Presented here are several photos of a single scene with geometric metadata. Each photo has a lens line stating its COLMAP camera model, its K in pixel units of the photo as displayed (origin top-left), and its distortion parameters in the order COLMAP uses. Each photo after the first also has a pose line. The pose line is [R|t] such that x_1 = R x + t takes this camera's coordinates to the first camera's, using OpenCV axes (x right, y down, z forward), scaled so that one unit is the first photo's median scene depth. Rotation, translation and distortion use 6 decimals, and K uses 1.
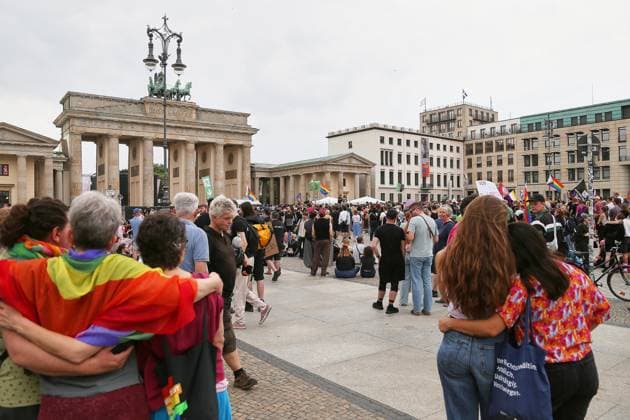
lens RADIAL K [[469.4, 0, 330.4], [0, 469.4, 211.1], [0, 0, 1]] dist [-0.127320, 0.083972]
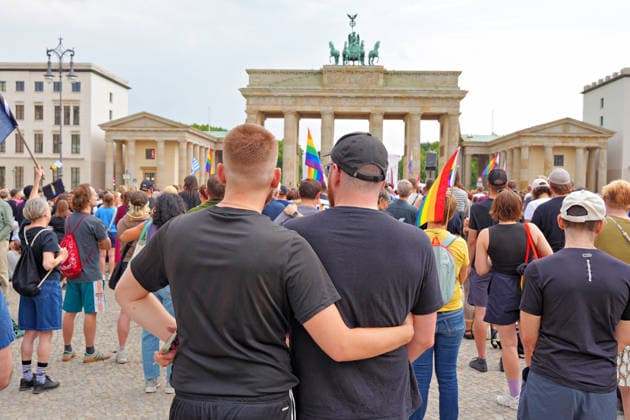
lens RADIAL K [[660.0, 0, 315.0], [0, 660.0, 210.0], [0, 0, 1]] dist [-0.004871, 0.012574]
pose [[0.751577, 0.038633, -0.658513, 0.404472], [-0.025519, 0.999239, 0.029497, -0.007570], [0.659152, -0.005364, 0.751991, 0.028727]]
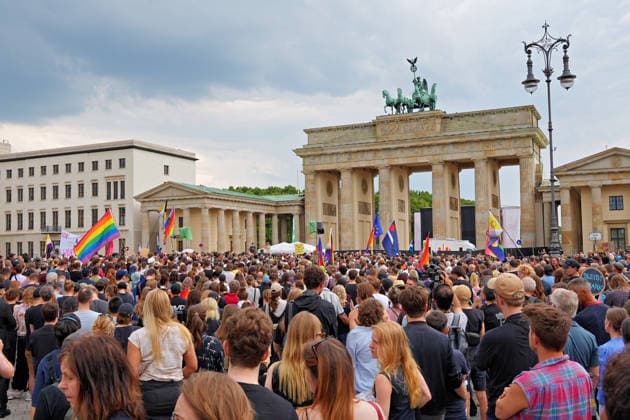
lens RADIAL K [[660.0, 0, 315.0], [0, 660.0, 210.0], [0, 0, 1]] dist [-0.004871, 0.012574]
pose [[0.441726, -0.059801, -0.895155, 0.558463], [0.011301, 0.998068, -0.061099, -0.010613], [0.897079, 0.016873, 0.441548, 0.355227]]
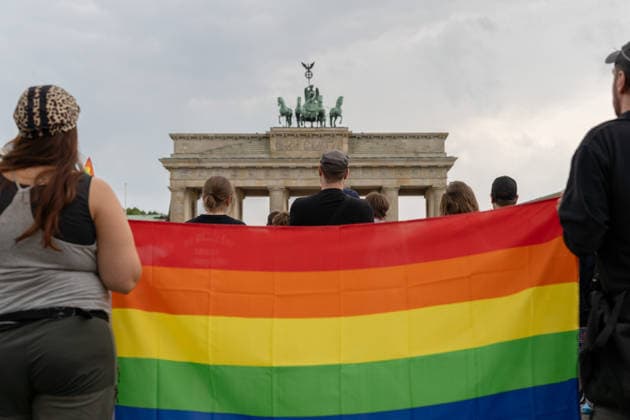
lens RADIAL K [[890.1, 0, 370.5], [0, 890.1, 224.0], [0, 0, 1]] dist [-0.026472, -0.020983]
pose [[0.799904, -0.047866, -0.598215, 0.468569], [-0.000182, 0.996795, -0.080003, -0.000494], [0.600127, 0.064103, 0.797332, 0.038830]]
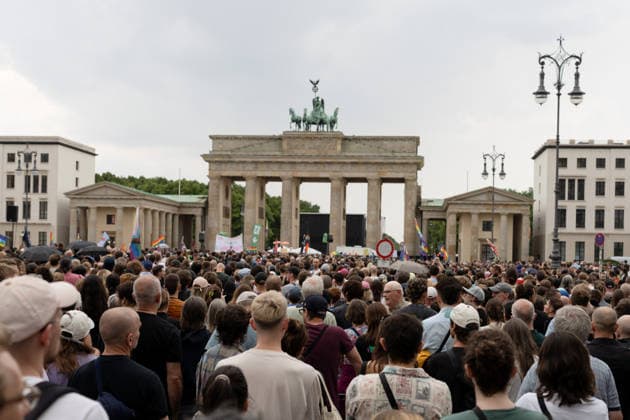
lens RADIAL K [[907.1, 0, 320.1], [0, 907.1, 249.2], [0, 0, 1]] dist [0.013947, 0.000415]
pose [[0.705966, 0.017130, -0.708038, 0.859119], [-0.029136, 0.999564, -0.004867, -0.010443], [0.707646, 0.024065, 0.706157, -0.194047]]
